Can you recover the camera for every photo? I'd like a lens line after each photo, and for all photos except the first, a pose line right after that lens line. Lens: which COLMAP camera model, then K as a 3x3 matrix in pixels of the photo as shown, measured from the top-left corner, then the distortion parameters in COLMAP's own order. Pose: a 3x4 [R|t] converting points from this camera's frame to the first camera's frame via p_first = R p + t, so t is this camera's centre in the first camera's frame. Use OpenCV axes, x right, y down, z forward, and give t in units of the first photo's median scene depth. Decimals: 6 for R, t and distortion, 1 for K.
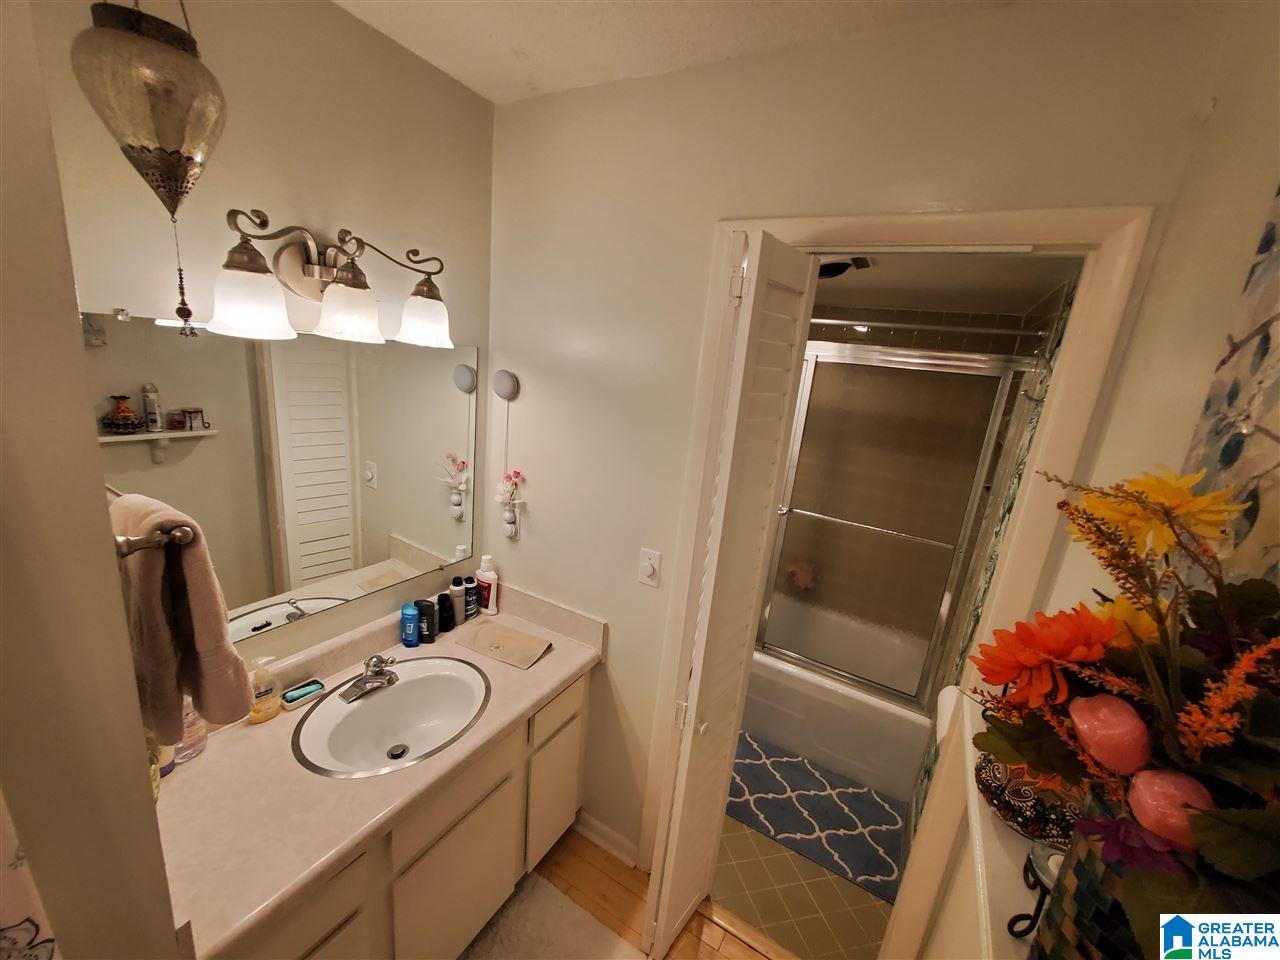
lens RADIAL K [[508.7, 0, 639.4], [0, 508.7, 485.1], [0, 0, 1]] dist [-0.006401, 0.000273]
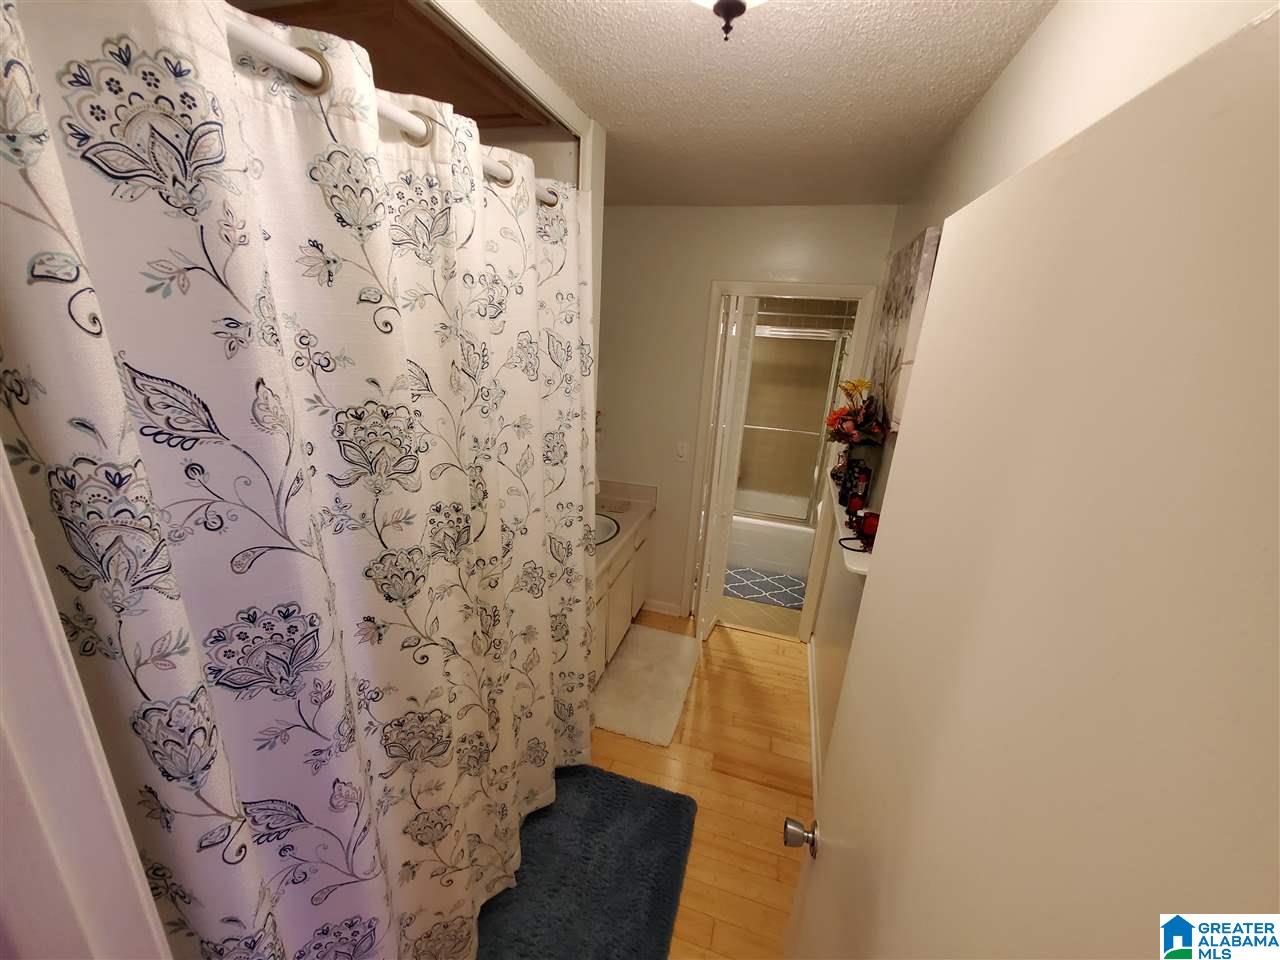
lens RADIAL K [[508.7, 0, 632.1], [0, 508.7, 485.3], [0, 0, 1]] dist [-0.006401, 0.000273]
pose [[0.973839, -0.114211, 0.196453, -0.470220], [0.097047, 0.990744, 0.094910, 0.069507], [-0.205474, -0.073362, 0.975909, -0.738519]]
